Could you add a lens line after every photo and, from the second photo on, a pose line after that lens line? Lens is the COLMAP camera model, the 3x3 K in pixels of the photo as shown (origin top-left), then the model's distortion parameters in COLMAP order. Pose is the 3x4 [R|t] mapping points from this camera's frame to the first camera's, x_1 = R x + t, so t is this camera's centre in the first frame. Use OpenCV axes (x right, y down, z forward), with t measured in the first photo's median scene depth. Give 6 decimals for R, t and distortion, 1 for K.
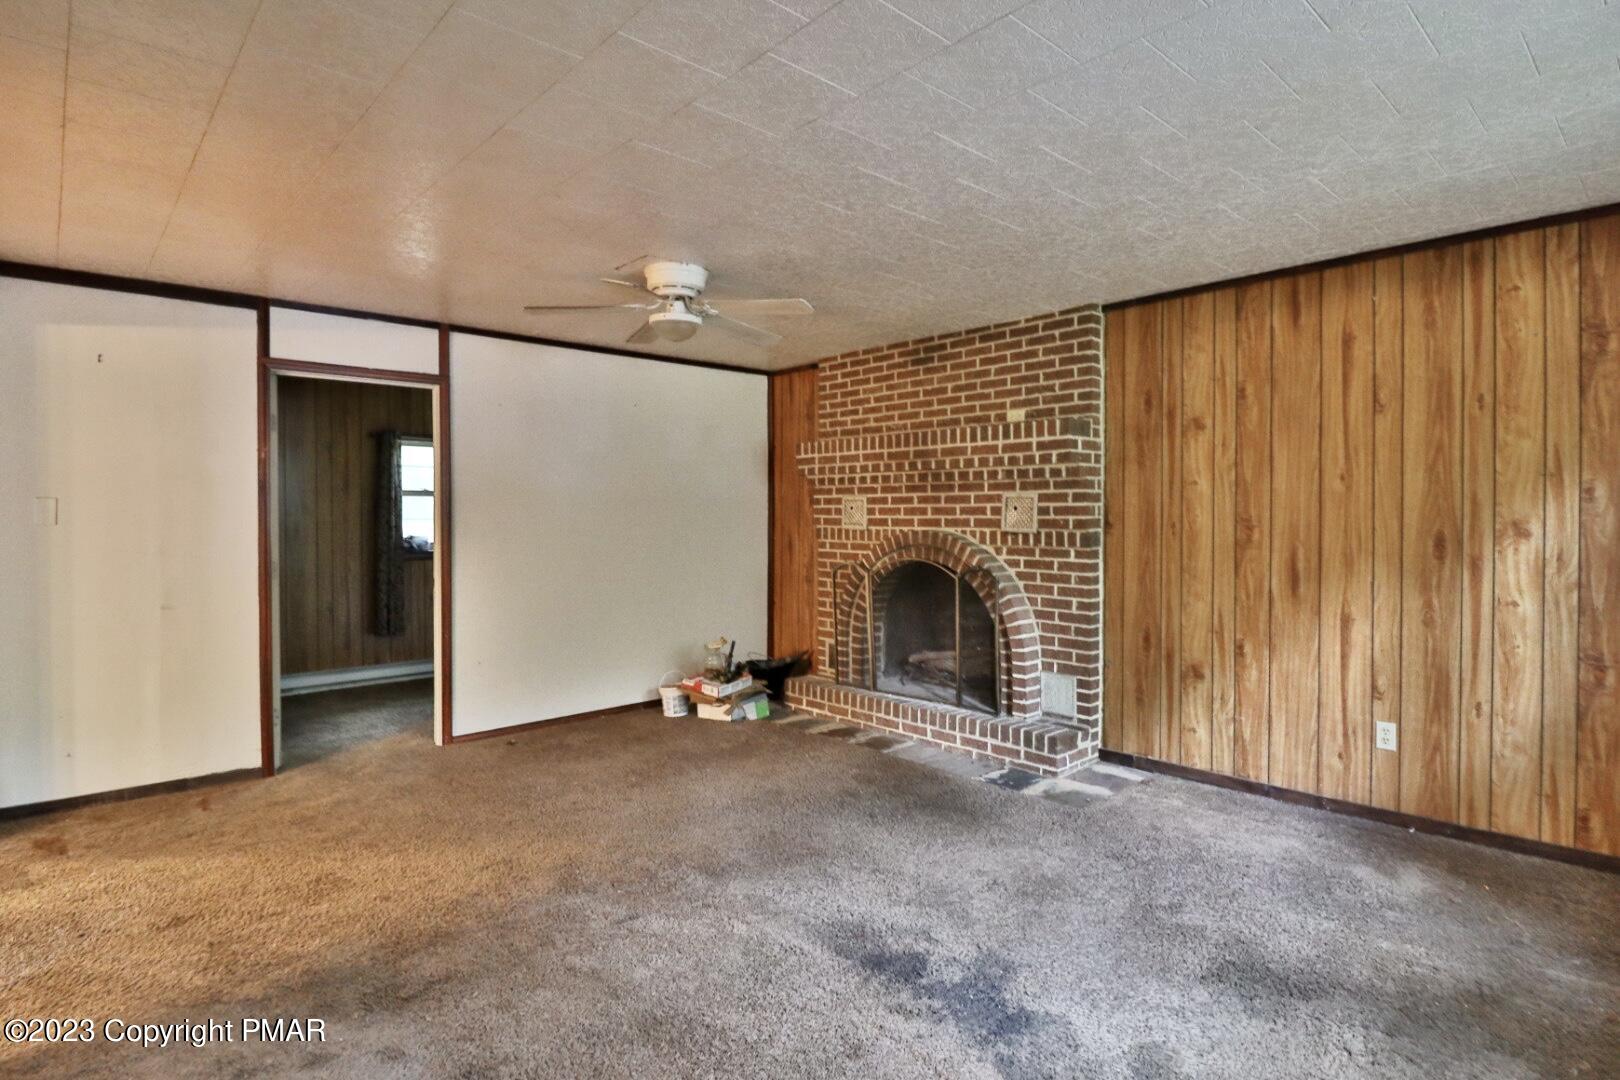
lens RADIAL K [[837.8, 0, 817.6], [0, 837.8, 519.0], [0, 0, 1]] dist [0.000182, -0.014007]
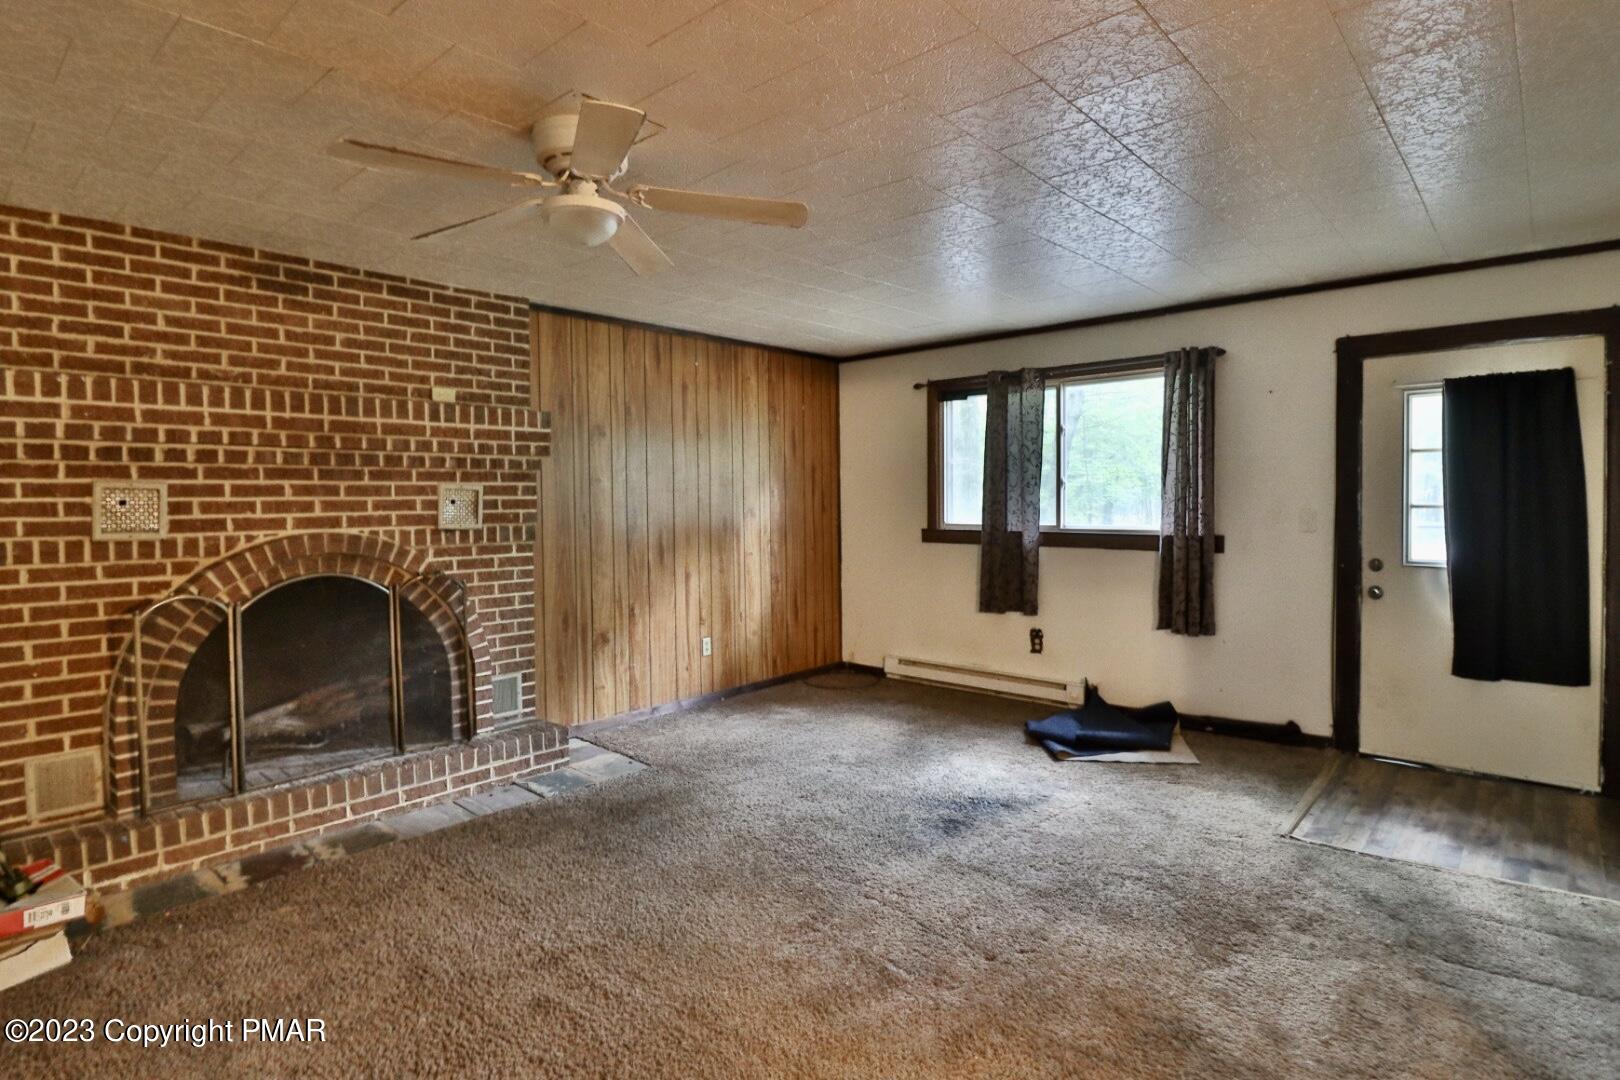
lens RADIAL K [[837.8, 0, 813.3], [0, 837.8, 522.0], [0, 0, 1]] dist [0.000182, -0.014007]
pose [[-0.099688, -0.021536, 0.994786, -0.689207], [0.020346, 0.999513, 0.023677, -0.005183], [-0.994811, 0.022600, -0.099201, 0.735418]]
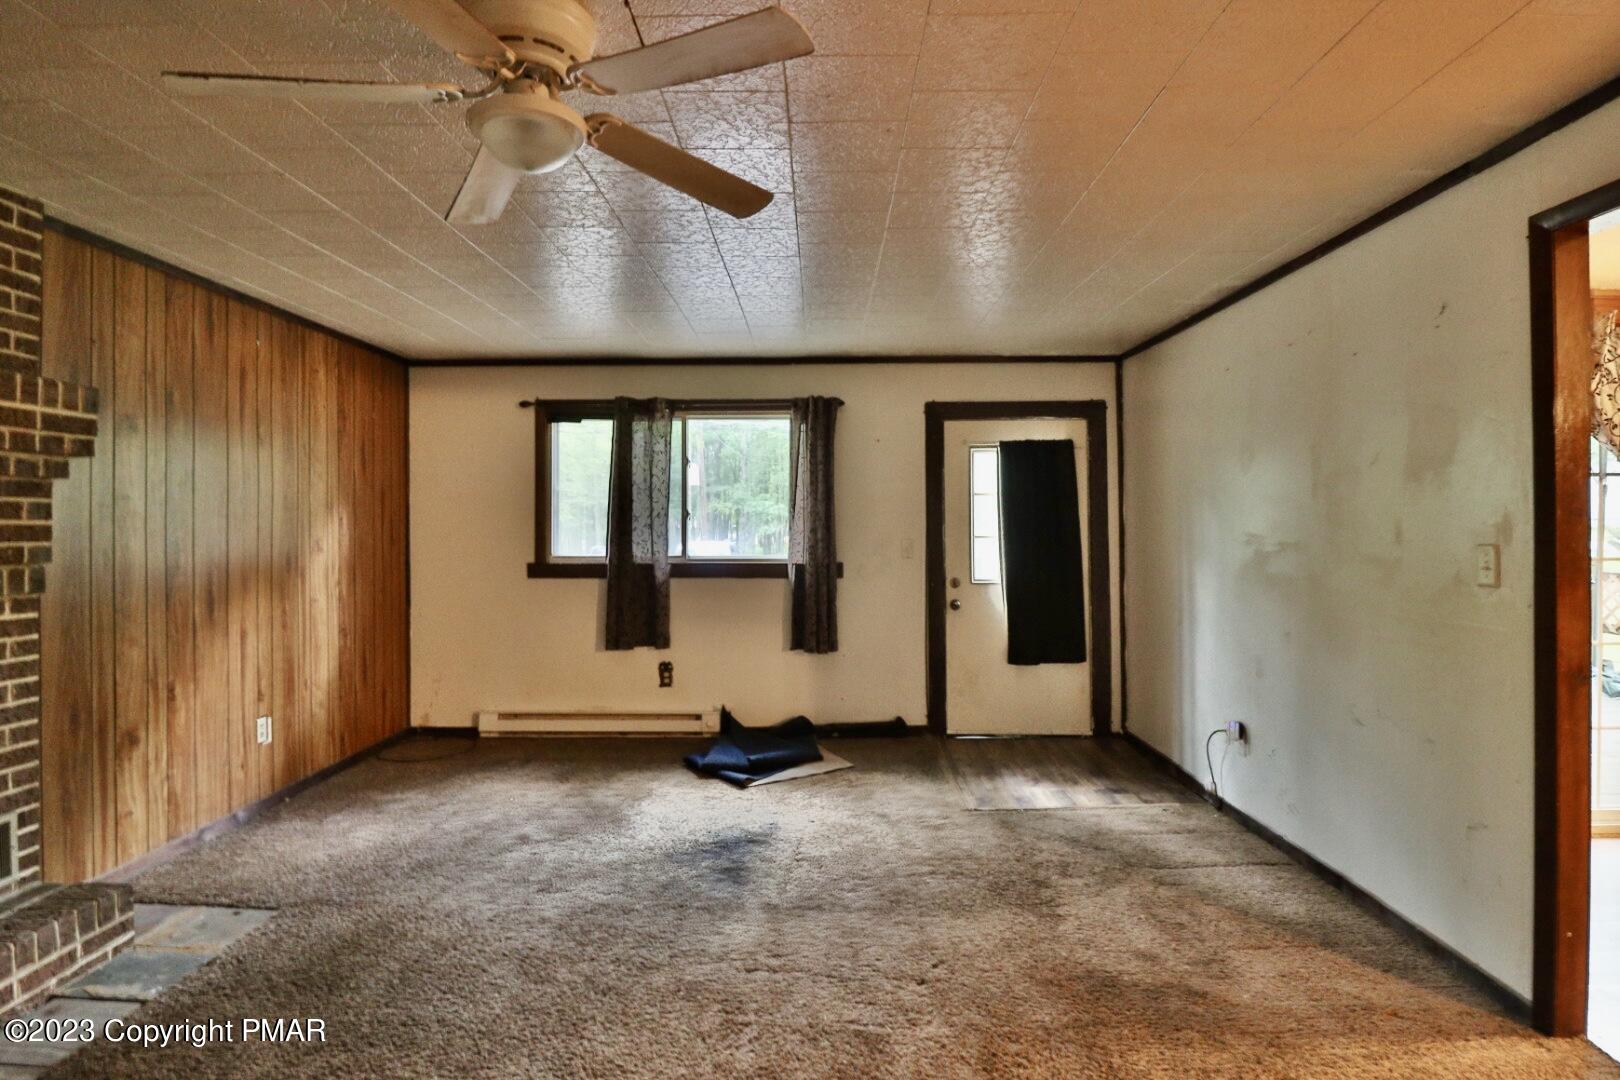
lens RADIAL K [[837.8, 0, 814.1], [0, 837.8, 520.9], [0, 0, 1]] dist [0.000182, -0.014007]
pose [[-0.727883, 0.014064, 0.685557, -0.497562], [0.014614, 0.999881, -0.004996, -0.007268], [-0.685546, 0.006382, -0.728002, 1.015179]]
